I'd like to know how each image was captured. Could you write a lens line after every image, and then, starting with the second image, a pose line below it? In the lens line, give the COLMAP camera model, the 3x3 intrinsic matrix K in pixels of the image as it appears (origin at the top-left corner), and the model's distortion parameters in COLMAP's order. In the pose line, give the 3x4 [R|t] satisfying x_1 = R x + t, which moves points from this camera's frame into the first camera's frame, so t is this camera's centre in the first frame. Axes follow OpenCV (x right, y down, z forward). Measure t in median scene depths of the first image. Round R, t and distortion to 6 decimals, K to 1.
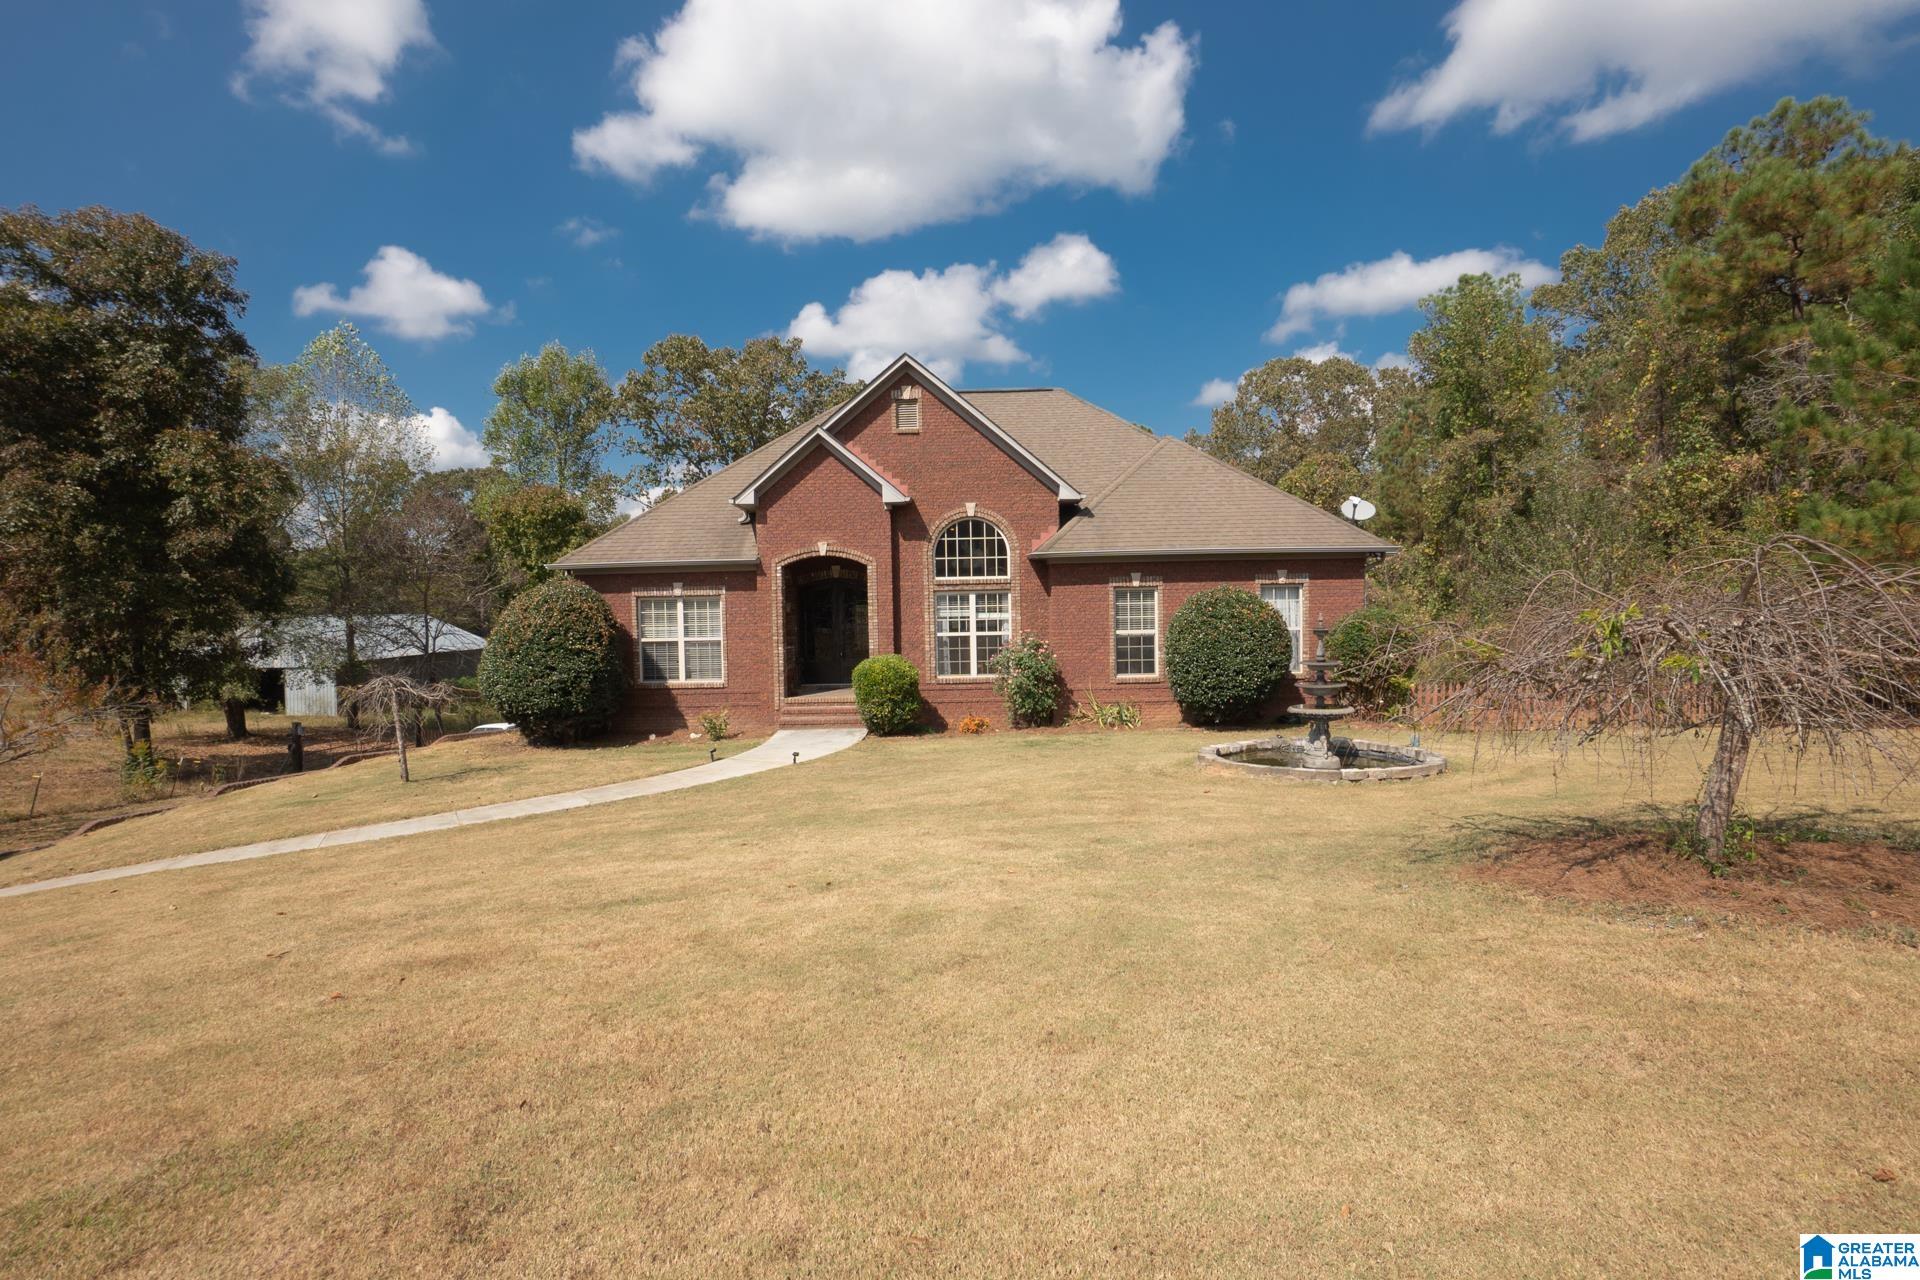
lens RADIAL K [[856.7, 0, 950.0], [0, 856.7, 634.3], [0, 0, 1]] dist [-0.062704, 0.021106]
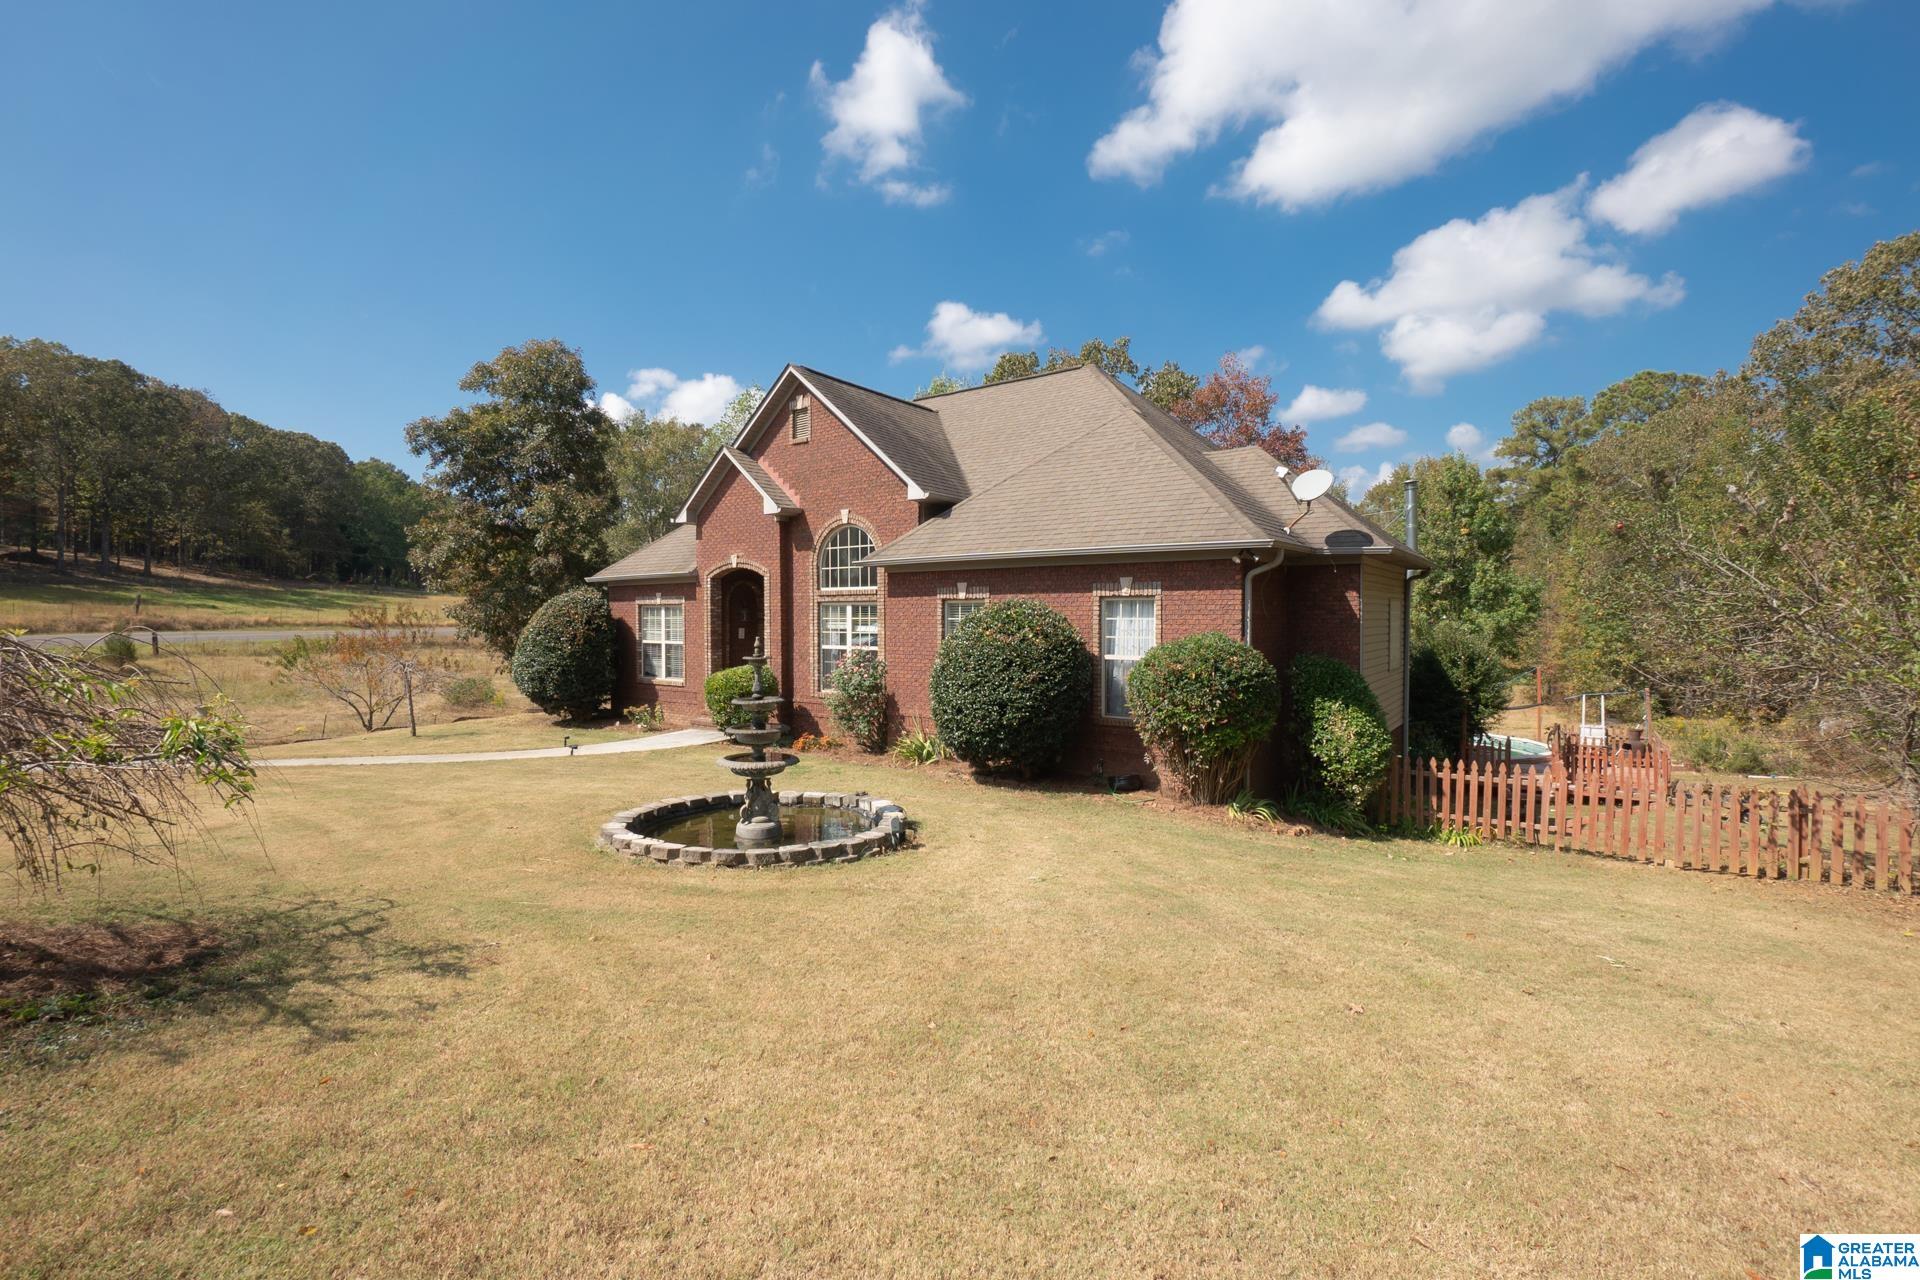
lens RADIAL K [[888.2, 0, 957.5], [0, 888.2, 617.1], [0, 0, 1]] dist [-0.021953, 0.000267]
pose [[0.796026, 0.019206, -0.604958, 0.716476], [-0.036380, 0.999208, -0.016147, -0.022961], [0.604168, 0.034862, 0.796094, 0.292796]]
